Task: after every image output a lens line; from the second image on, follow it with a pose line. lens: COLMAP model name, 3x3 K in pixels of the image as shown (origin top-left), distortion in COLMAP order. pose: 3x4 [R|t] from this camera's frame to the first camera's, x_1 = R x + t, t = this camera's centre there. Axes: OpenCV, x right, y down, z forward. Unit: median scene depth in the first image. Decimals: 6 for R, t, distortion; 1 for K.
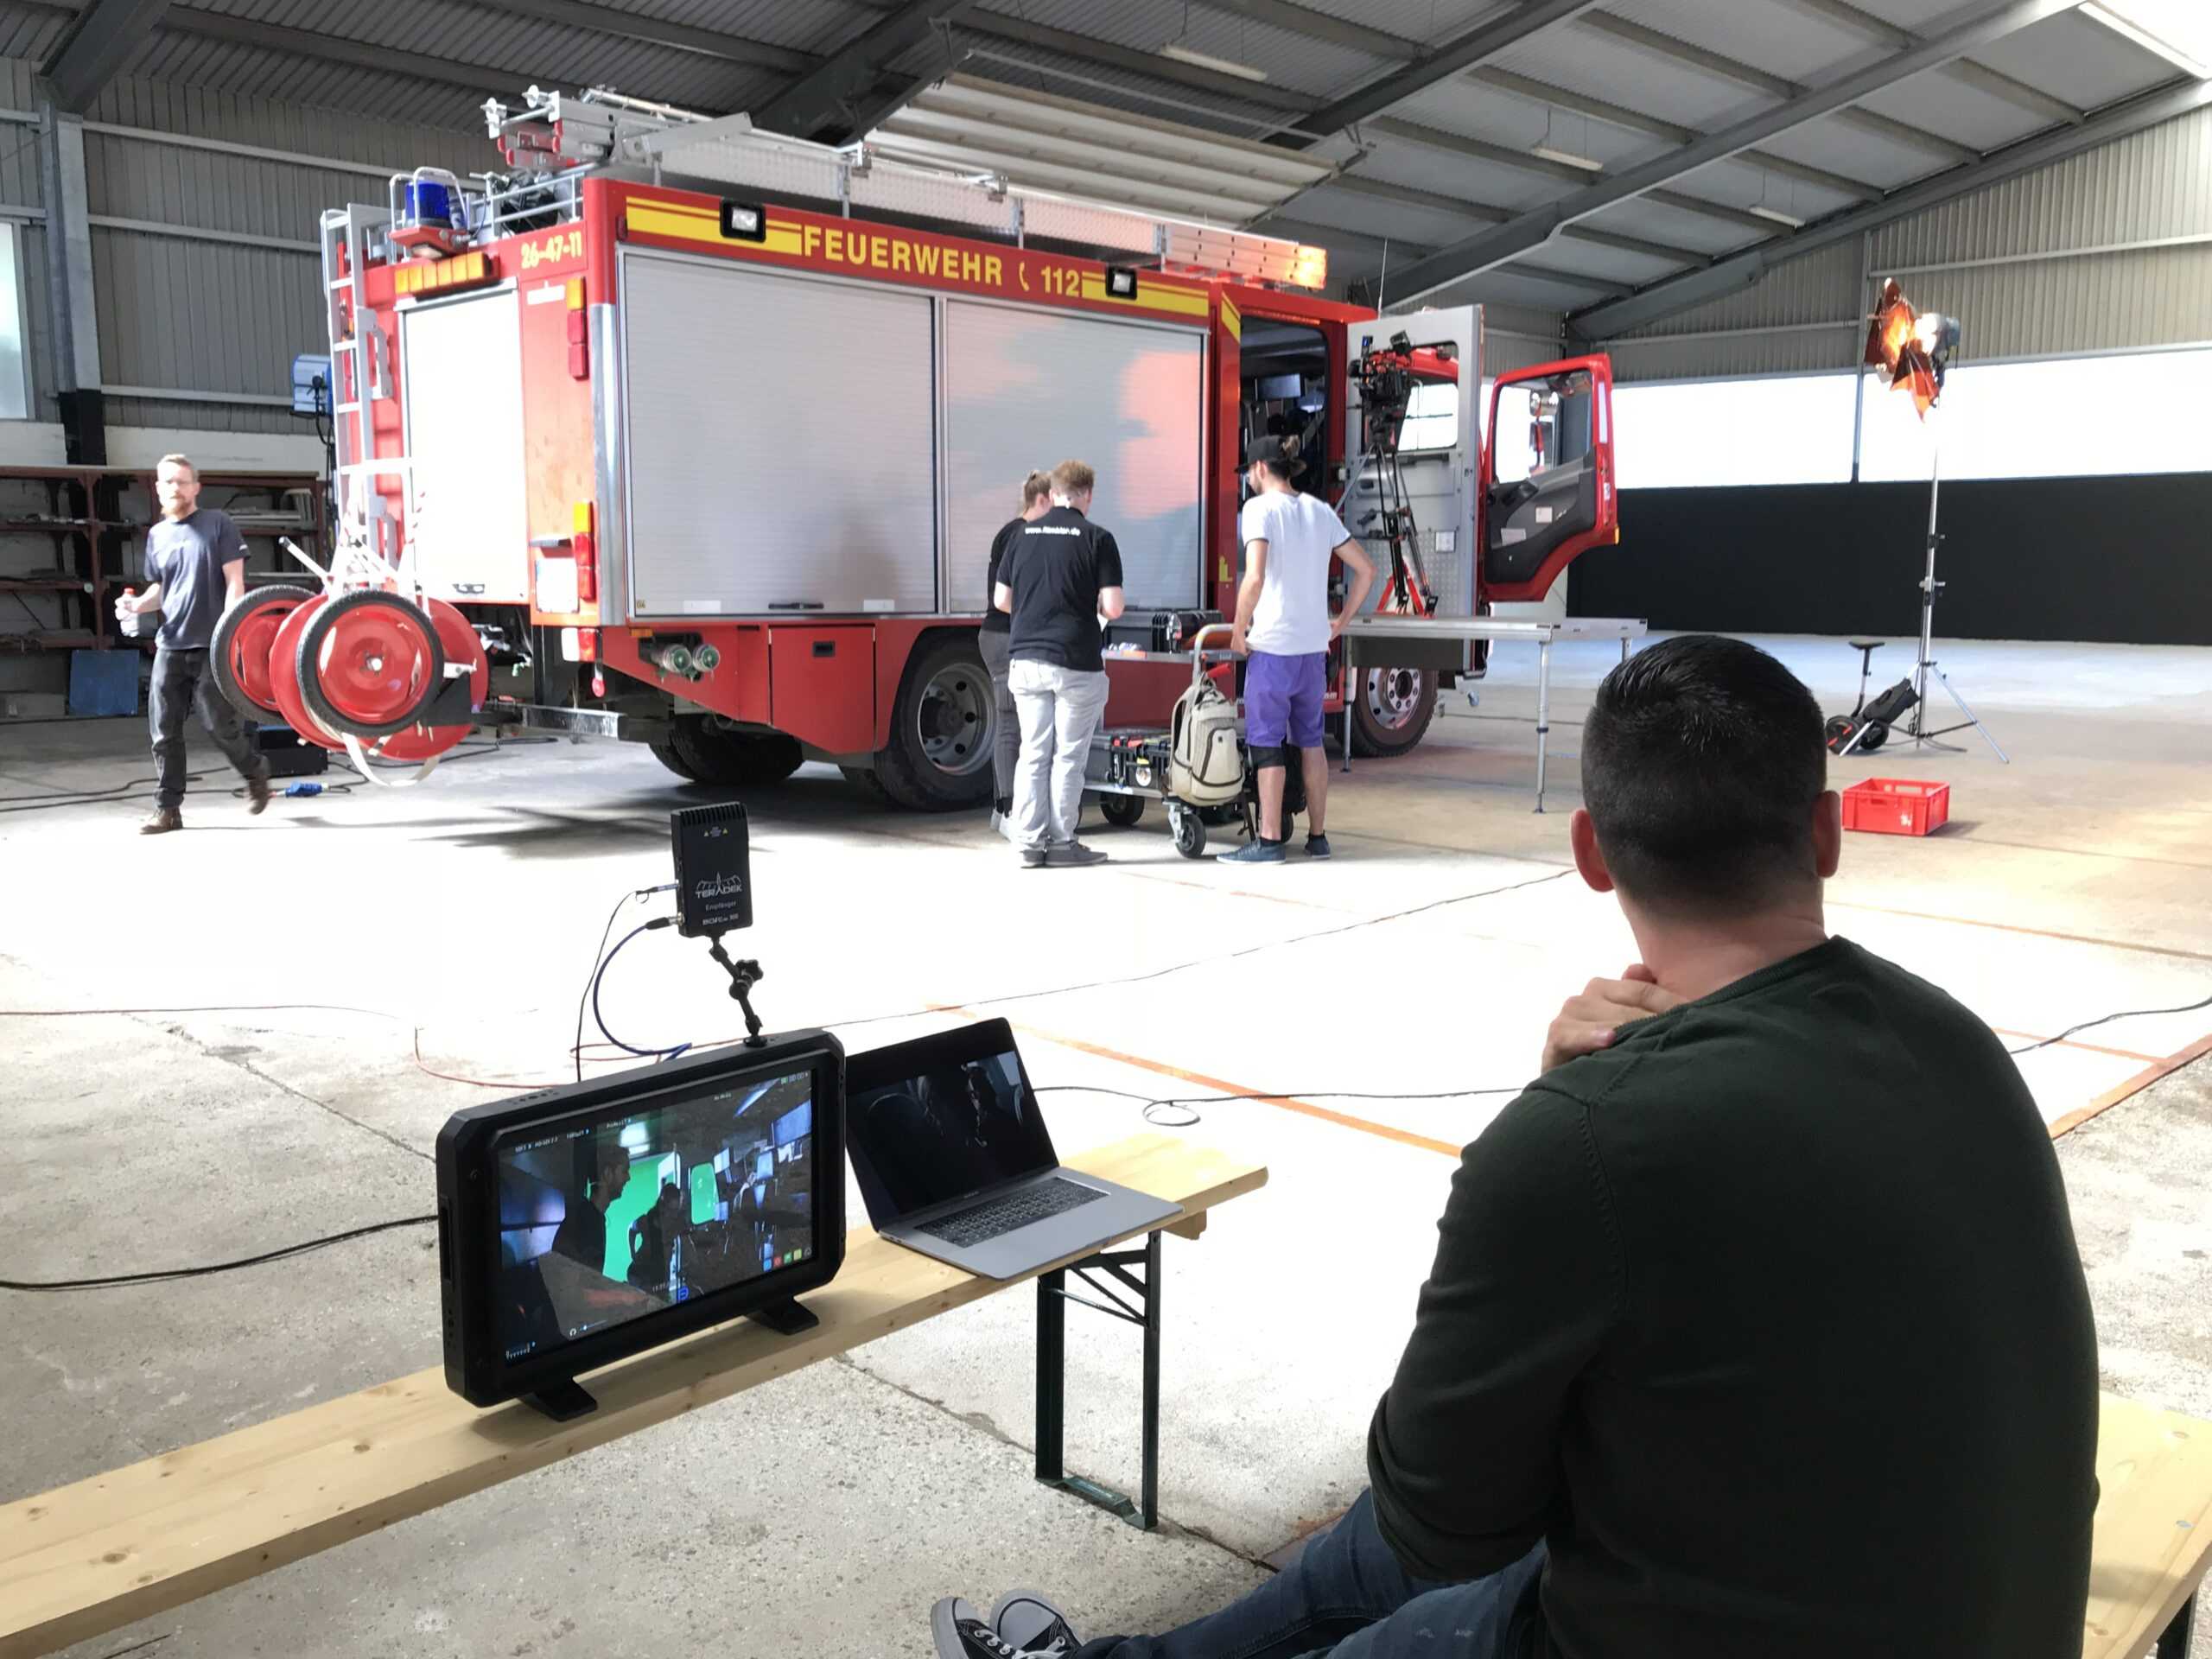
lens RADIAL K [[1940.3, 0, 1106.0], [0, 1940.3, 823.1], [0, 0, 1]] dist [-0.000864, 0.000814]
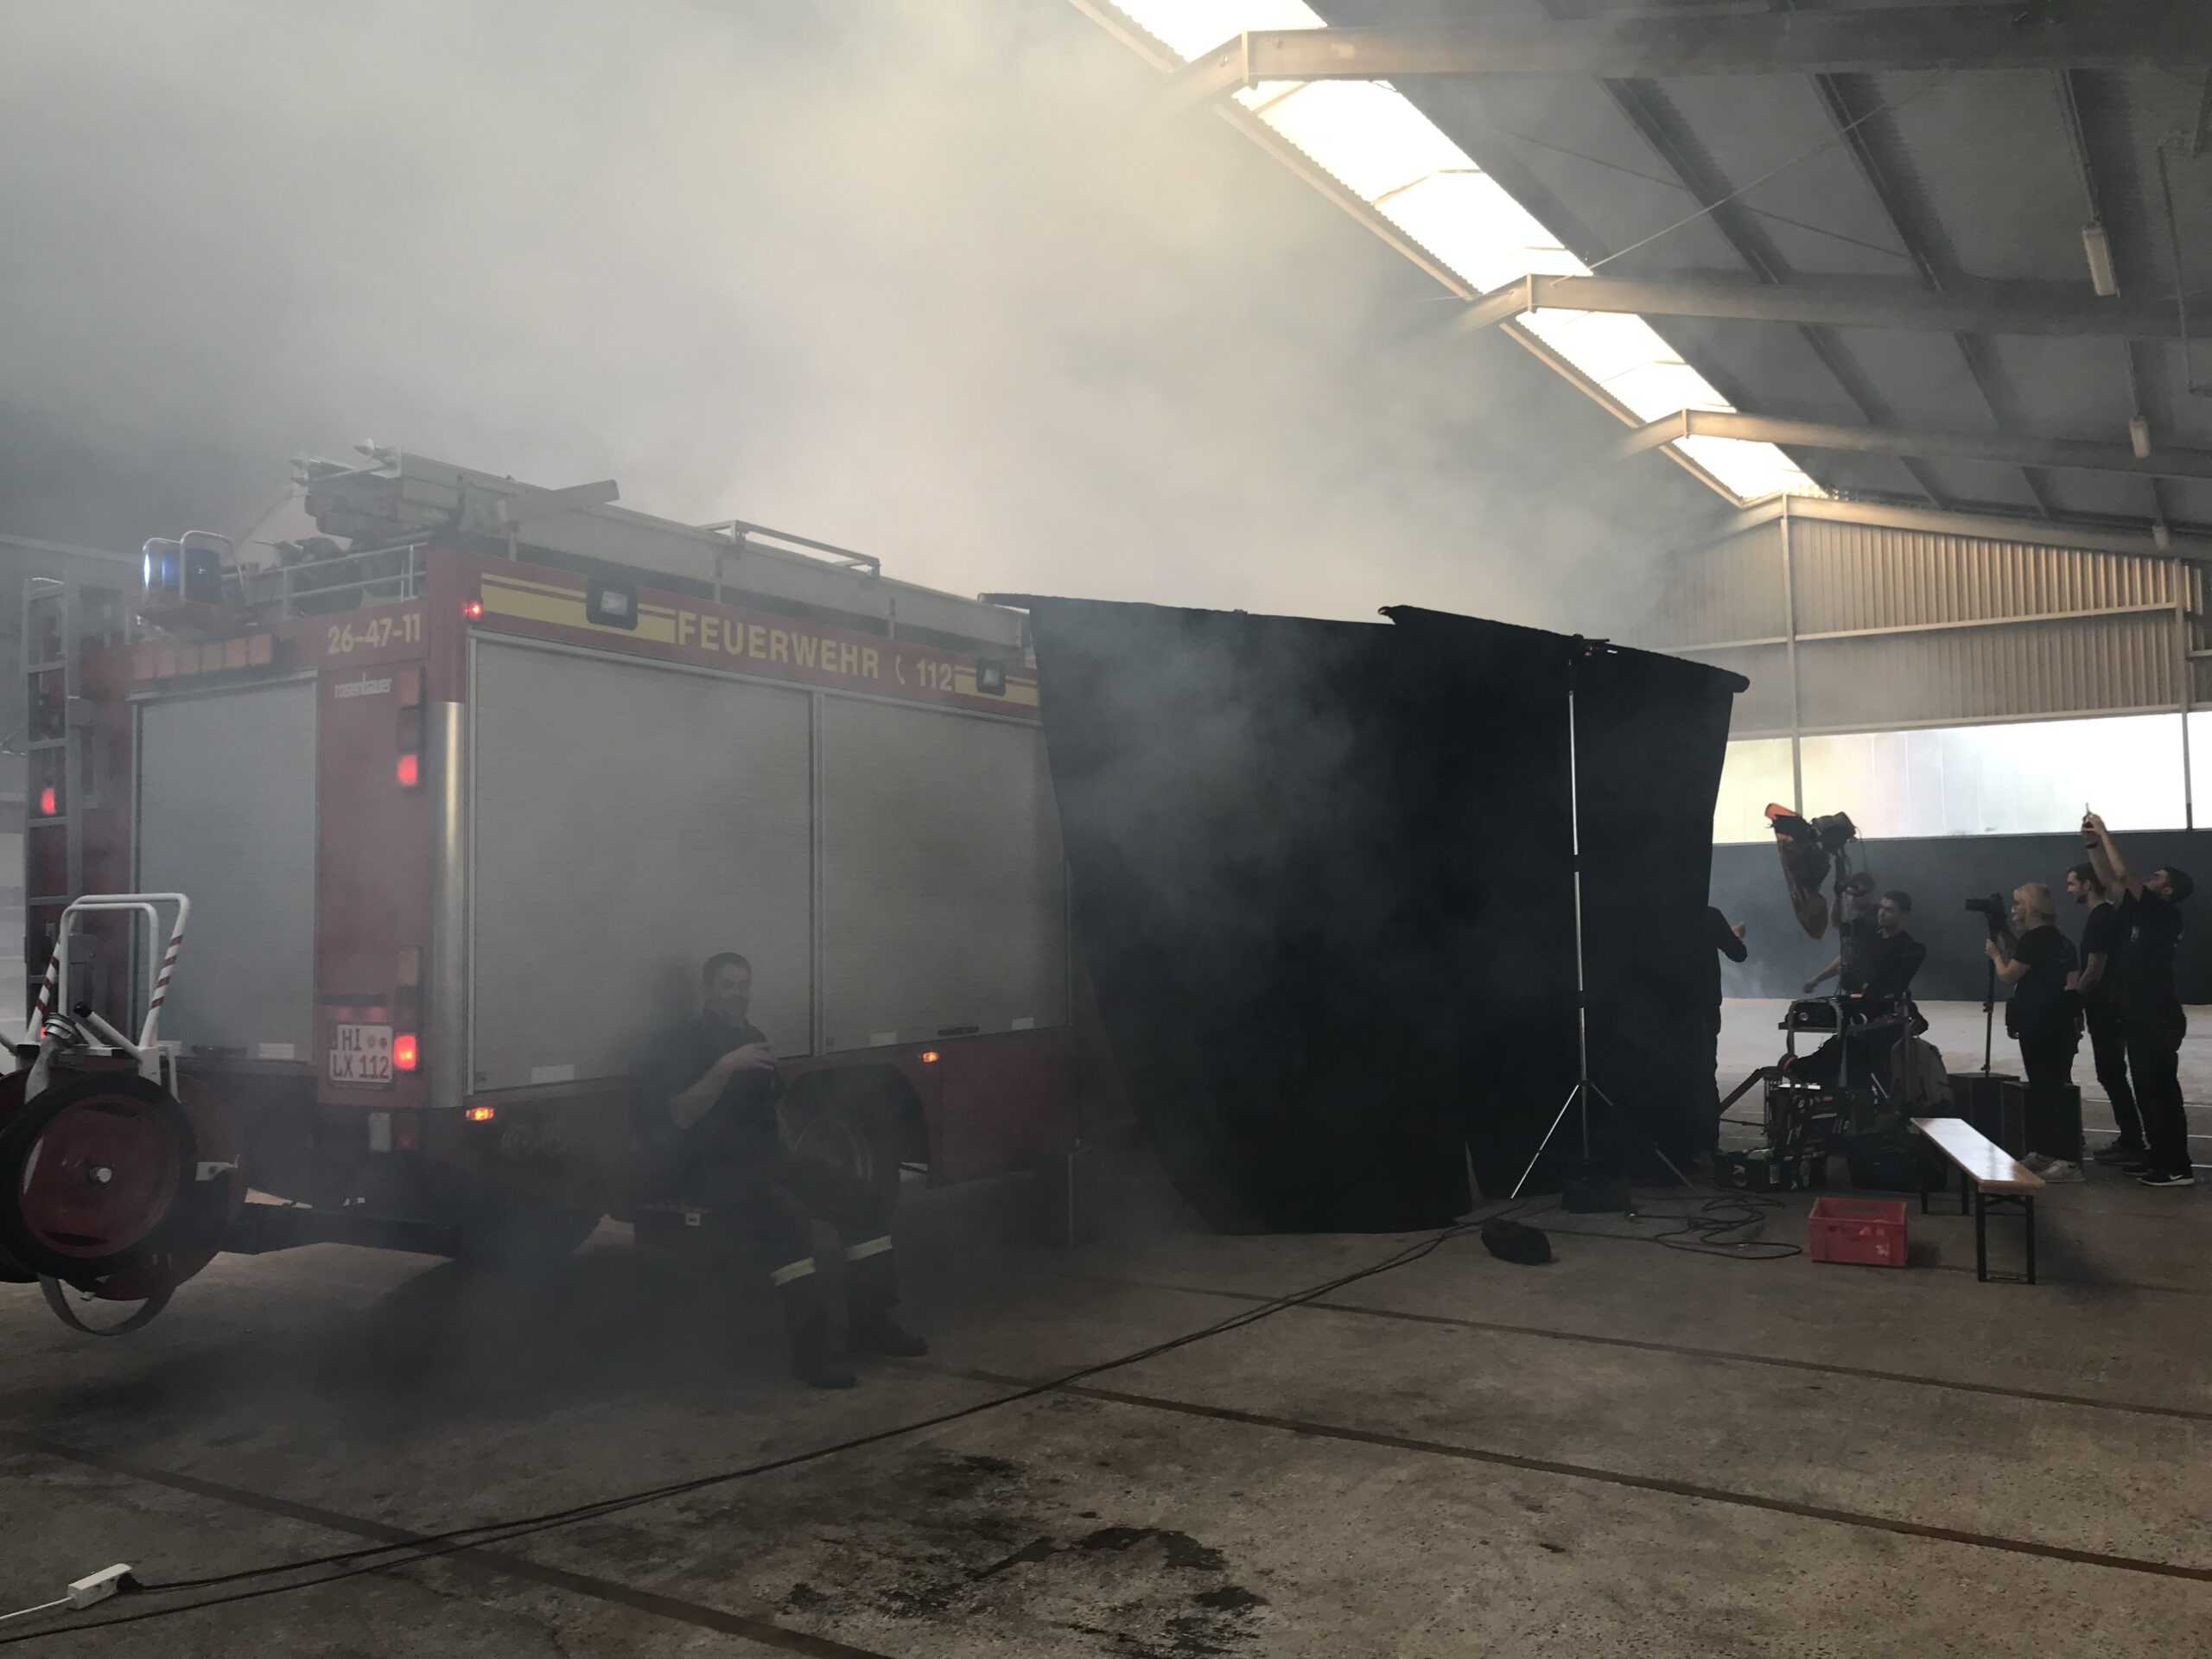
lens RADIAL K [[1822.8, 0, 1102.0], [0, 1822.8, 823.2], [0, 0, 1]] dist [0.012540, 0.002298]
pose [[0.973876, -0.006042, 0.227001, -0.151511], [0.047482, 0.982967, -0.177543, -0.065850], [-0.222062, 0.183683, 0.957574, 0.211897]]
